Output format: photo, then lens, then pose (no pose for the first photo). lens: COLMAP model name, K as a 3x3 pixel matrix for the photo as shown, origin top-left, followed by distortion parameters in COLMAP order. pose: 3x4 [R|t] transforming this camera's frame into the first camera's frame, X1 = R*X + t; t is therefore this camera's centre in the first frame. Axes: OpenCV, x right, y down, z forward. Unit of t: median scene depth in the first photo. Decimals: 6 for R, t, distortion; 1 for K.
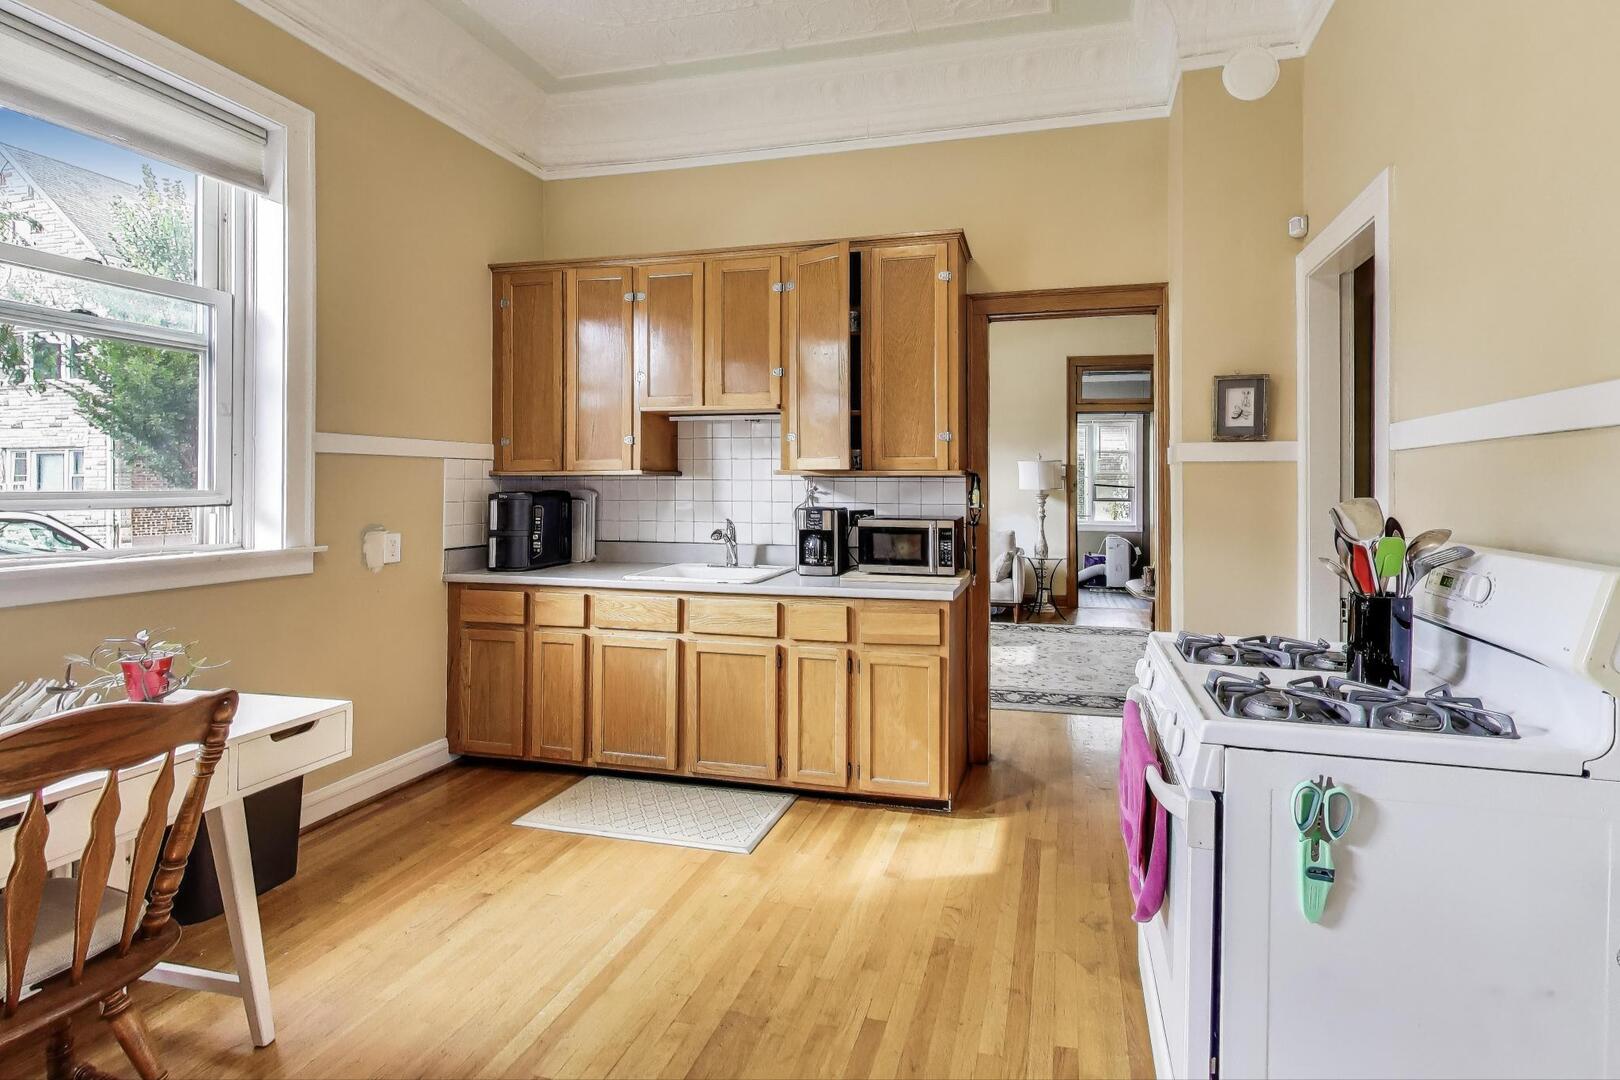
lens RADIAL K [[888.3, 0, 810.9], [0, 888.3, 476.9], [0, 0, 1]] dist [0.001406, 0.000027]
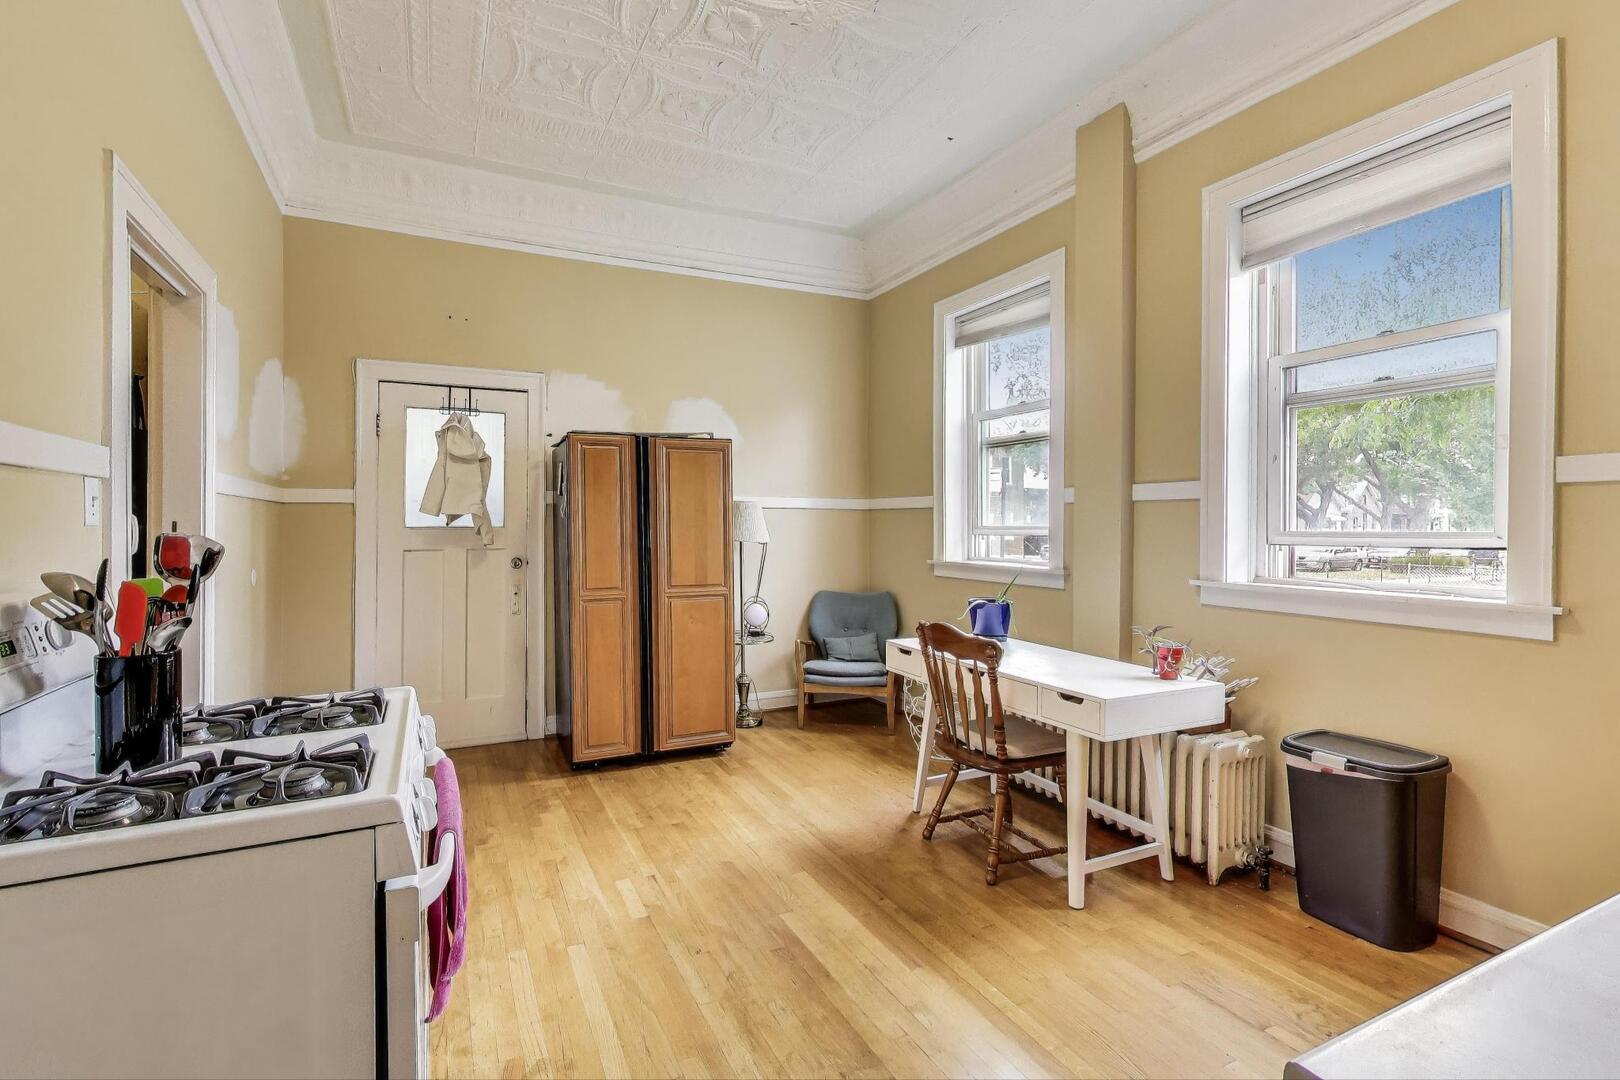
lens RADIAL K [[769.9, 0, 814.8], [0, 769.9, 506.4], [0, 0, 1]] dist [-0.001191, -0.000222]
pose [[-0.739202, -0.018520, -0.673229, 0.708062], [0.002513, 0.999539, -0.030256, 0.020677], [0.673479, -0.024058, -0.738815, 2.100660]]
